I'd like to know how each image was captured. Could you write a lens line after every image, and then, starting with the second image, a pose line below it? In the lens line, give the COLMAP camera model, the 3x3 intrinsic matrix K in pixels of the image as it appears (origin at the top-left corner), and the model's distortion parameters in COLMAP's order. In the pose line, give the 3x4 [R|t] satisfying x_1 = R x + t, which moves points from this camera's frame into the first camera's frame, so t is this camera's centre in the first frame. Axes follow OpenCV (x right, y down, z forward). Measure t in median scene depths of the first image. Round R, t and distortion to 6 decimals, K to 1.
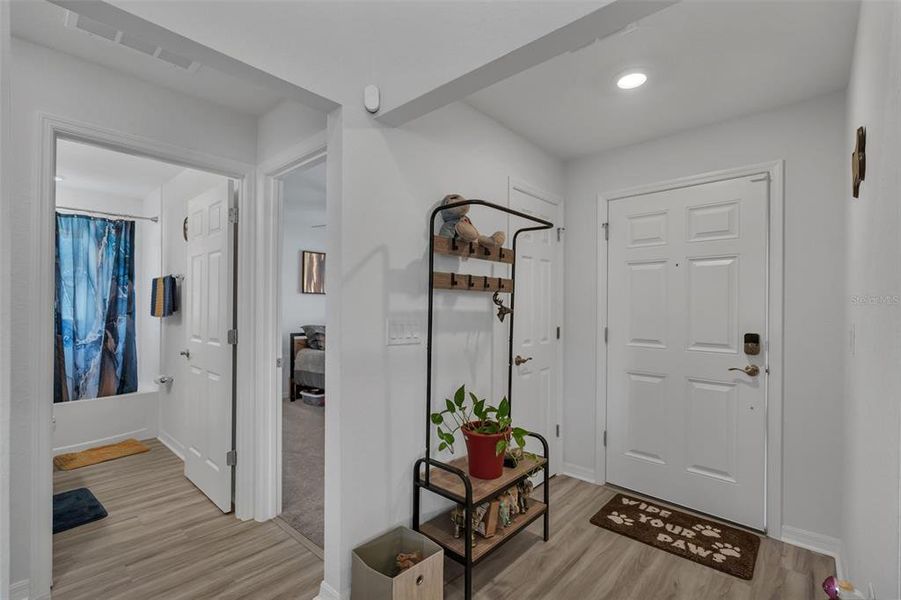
lens RADIAL K [[416.2, 0, 445.8], [0, 416.2, 305.0], [0, 0, 1]] dist [0.005512, -0.000125]
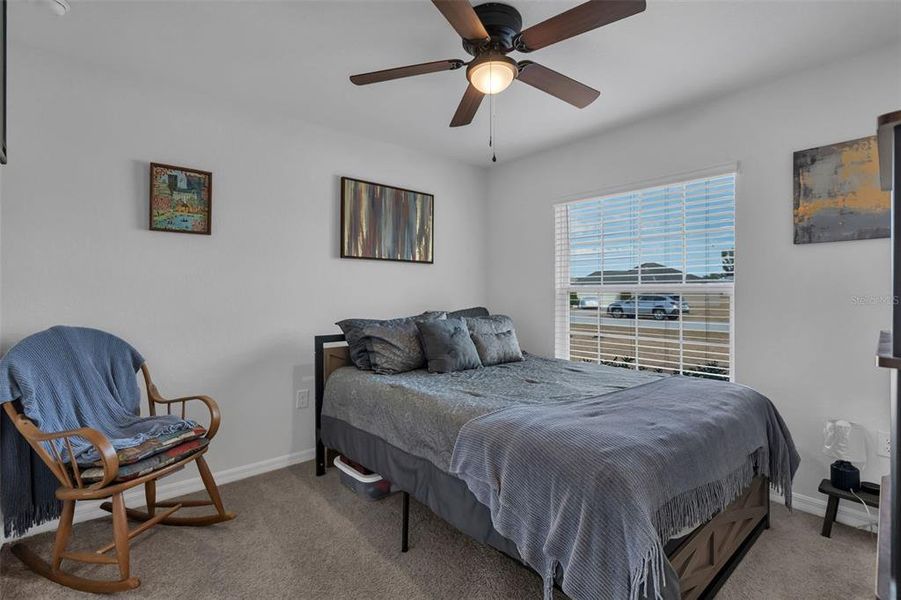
lens RADIAL K [[416.2, 0, 450.7], [0, 416.2, 295.0], [0, 0, 1]] dist [0.005512, -0.000125]
pose [[0.993470, -0.002144, -0.114078, -0.156535], [0.003595, 0.999915, 0.012519, 0.013730], [0.114041, -0.012847, 0.993393, 0.524677]]
